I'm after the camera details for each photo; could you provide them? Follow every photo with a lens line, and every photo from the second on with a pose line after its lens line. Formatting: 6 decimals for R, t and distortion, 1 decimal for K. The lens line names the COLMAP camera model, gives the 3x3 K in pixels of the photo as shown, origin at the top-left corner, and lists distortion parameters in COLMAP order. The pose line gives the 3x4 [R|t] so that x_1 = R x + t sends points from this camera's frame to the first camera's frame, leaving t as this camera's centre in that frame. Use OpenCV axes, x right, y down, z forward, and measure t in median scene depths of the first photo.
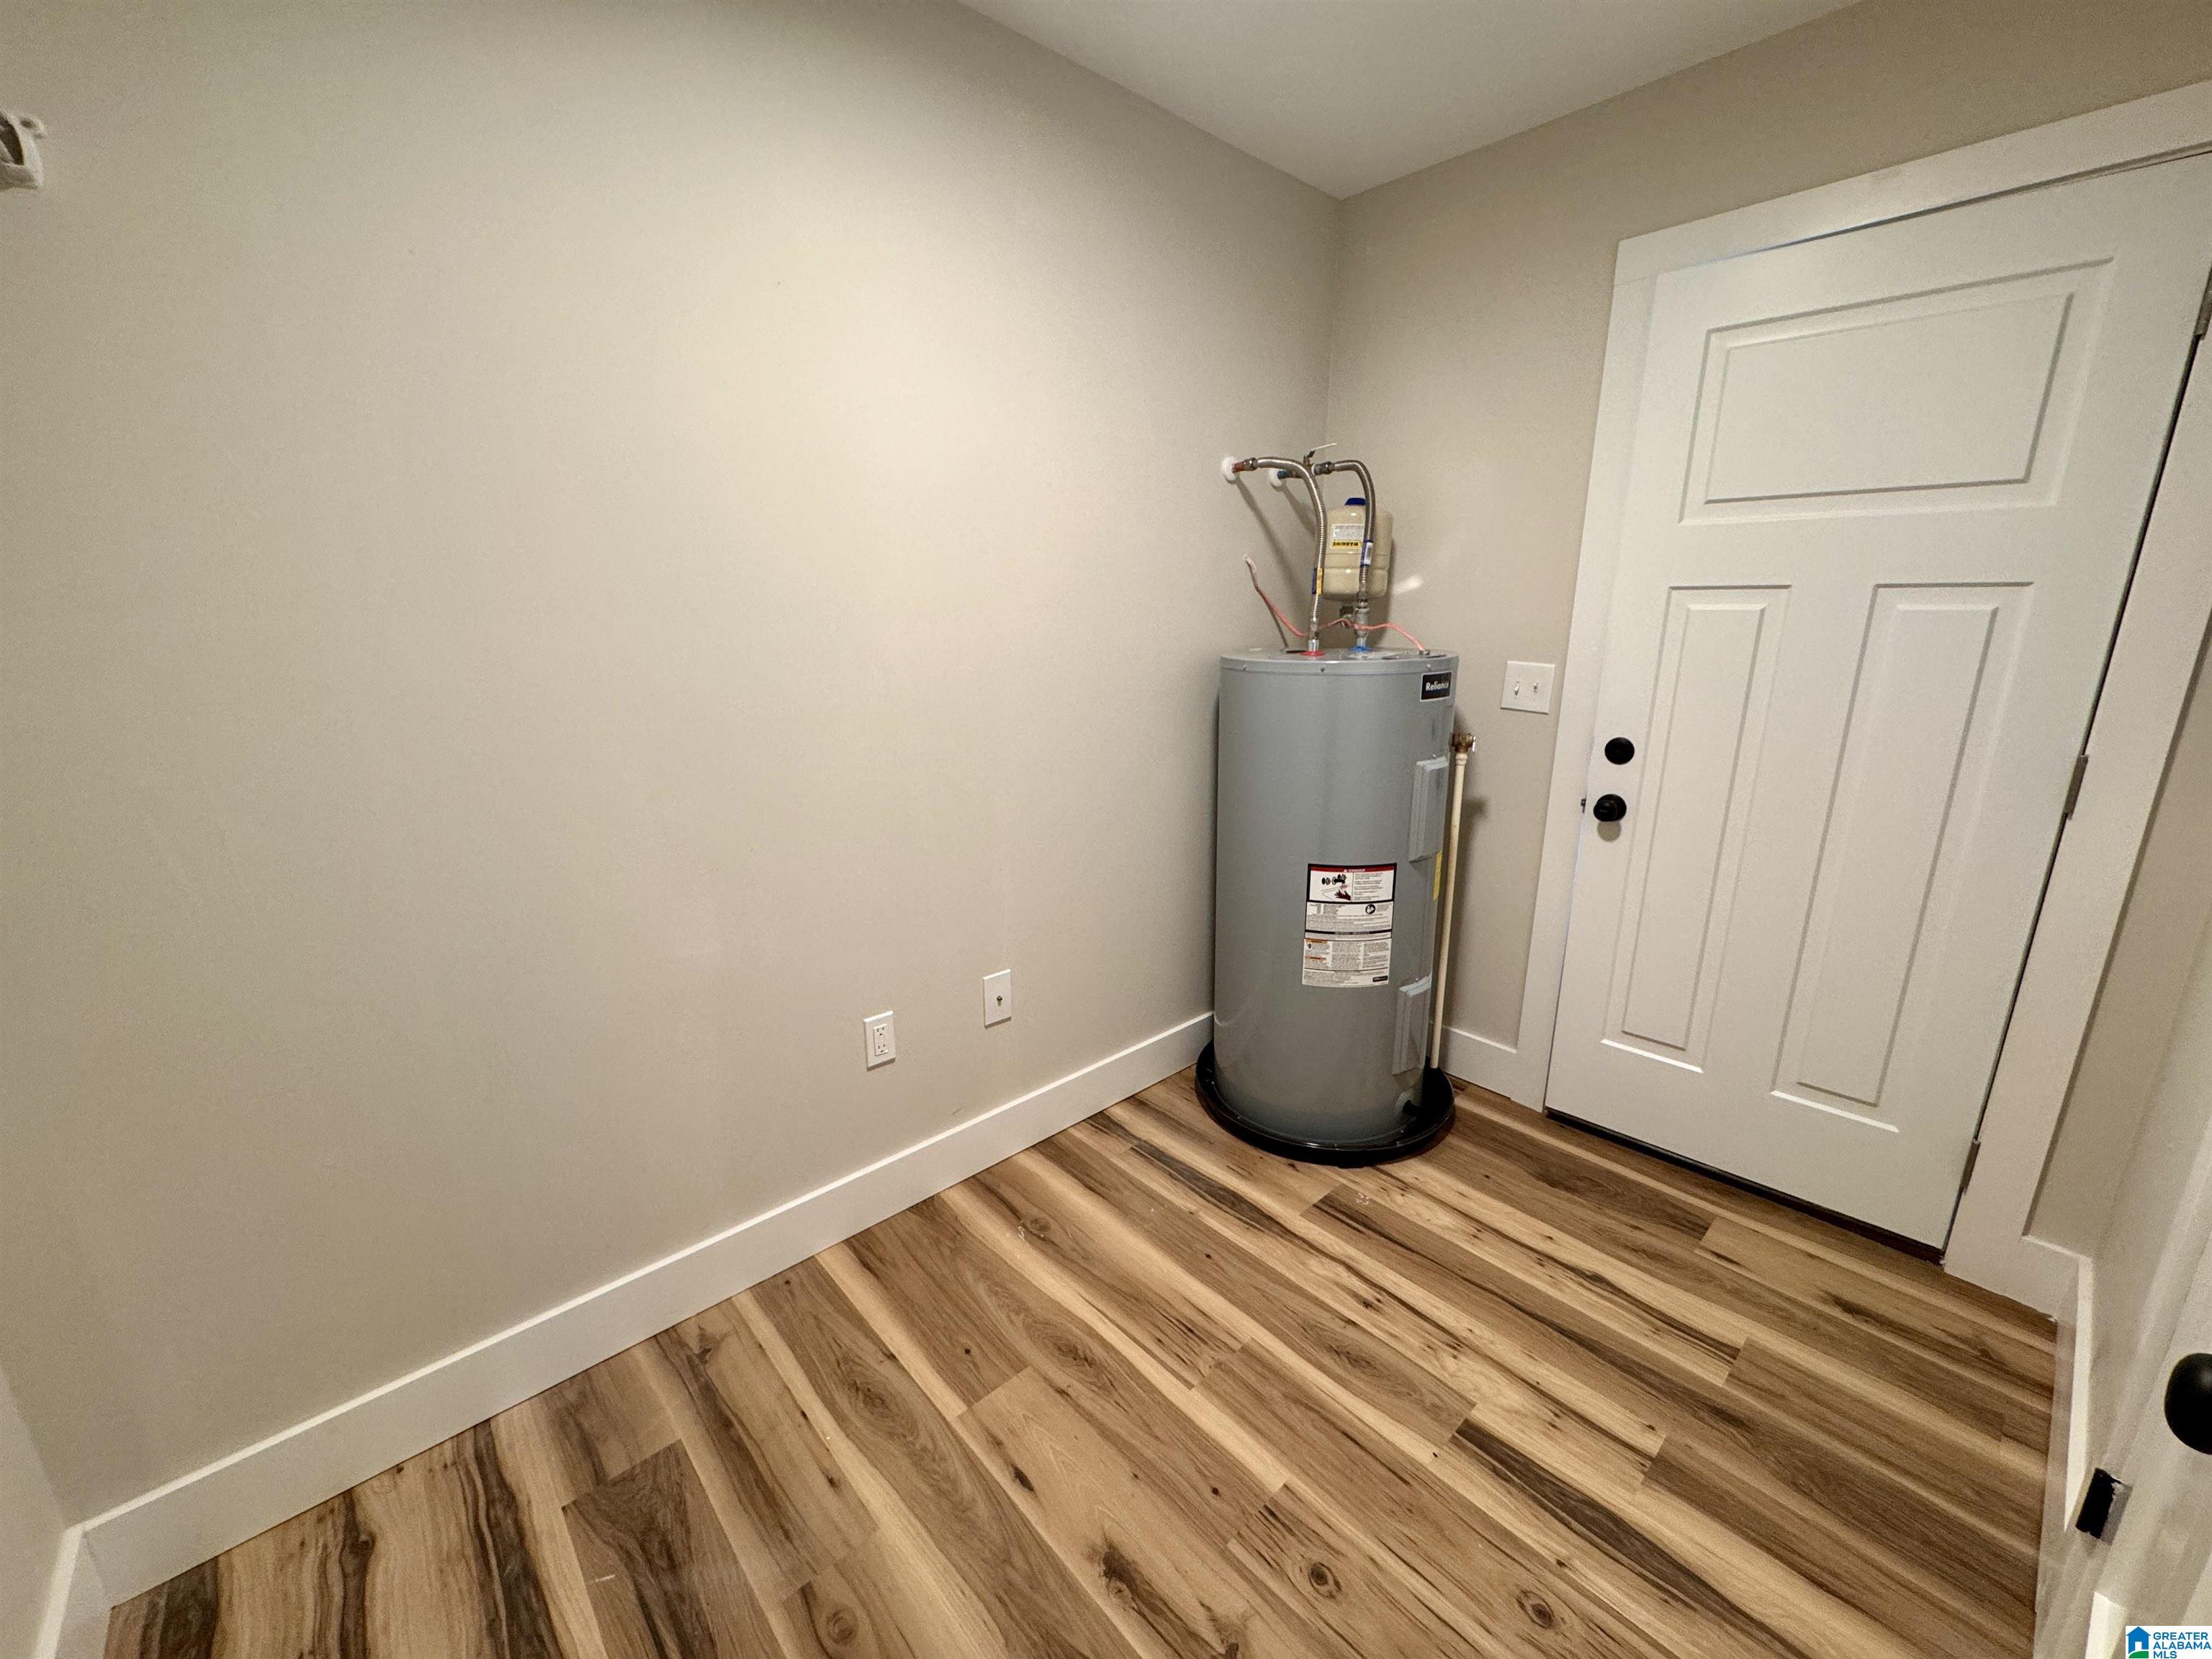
lens RADIAL K [[881.2, 0, 1116.7], [0, 881.2, 821.7], [0, 0, 1]] dist [-0.004917, 0.001035]
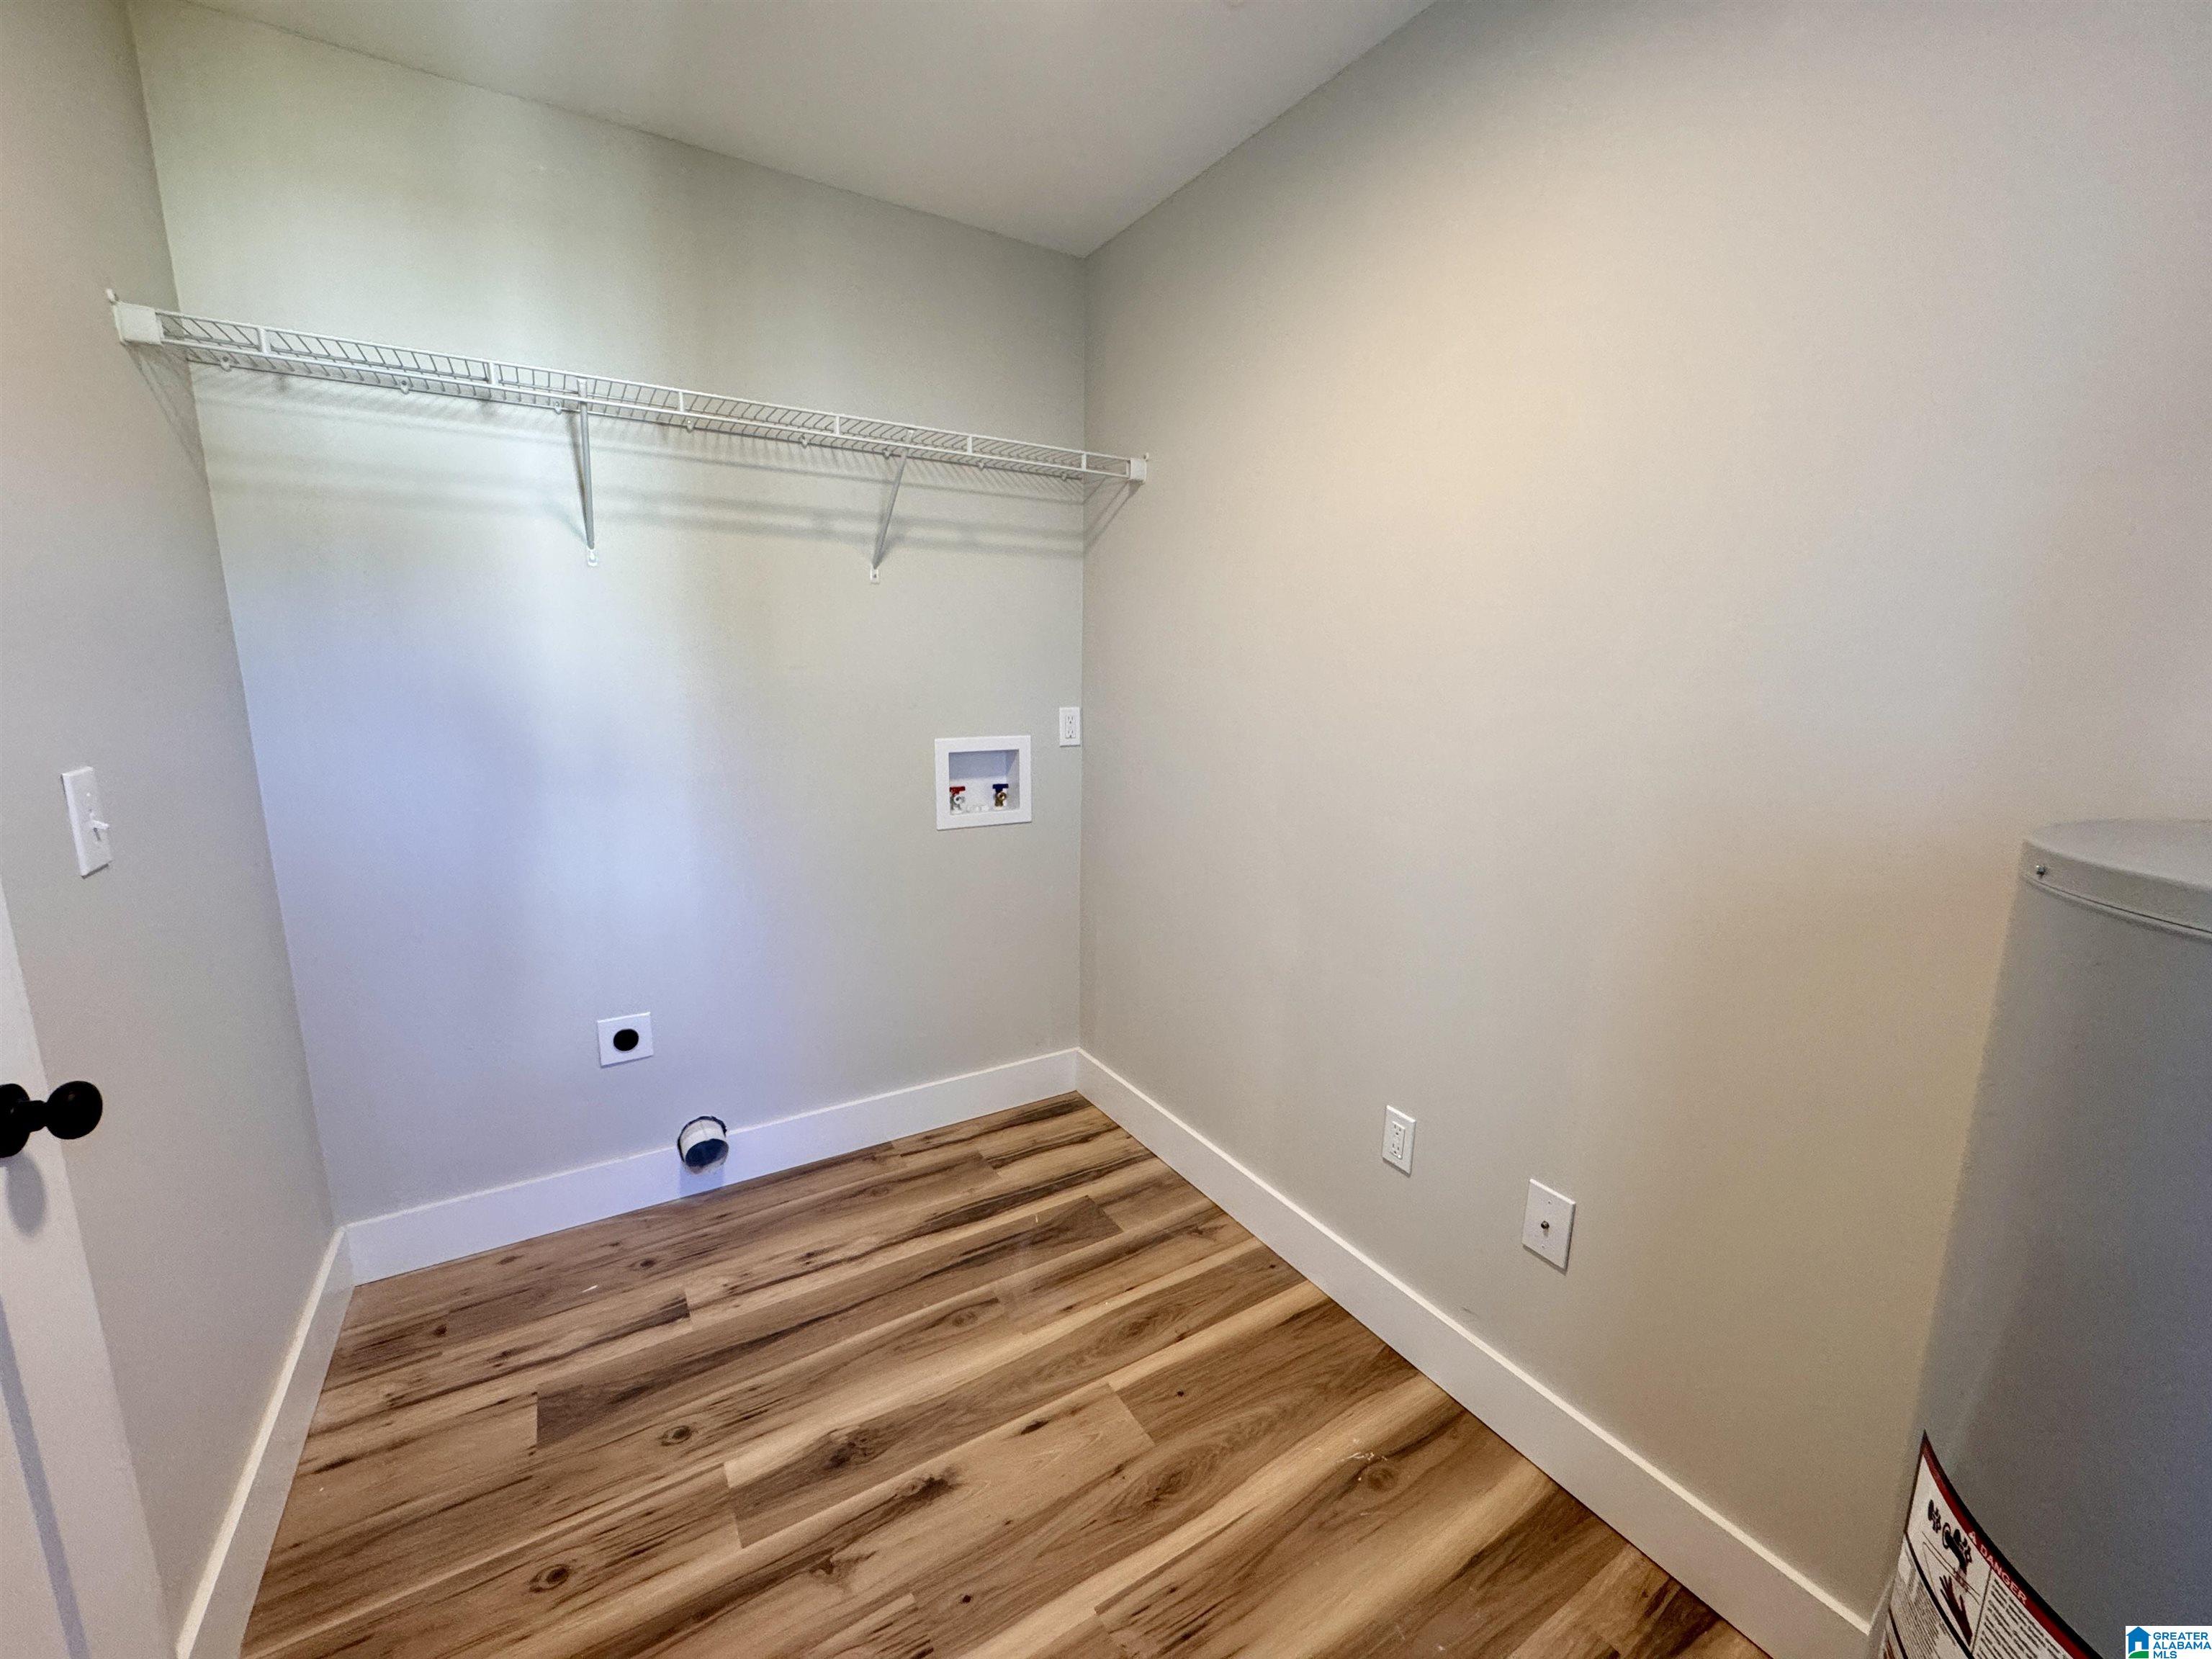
lens RADIAL K [[881.2, 0, 1091.8], [0, 881.2, 827.6], [0, 0, 1]] dist [-0.004917, 0.001035]
pose [[-0.193608, 0.178729, -0.964661, 0.760180], [-0.246547, 0.942848, 0.224170, -0.223004], [0.949595, 0.281236, -0.138478, 0.933474]]
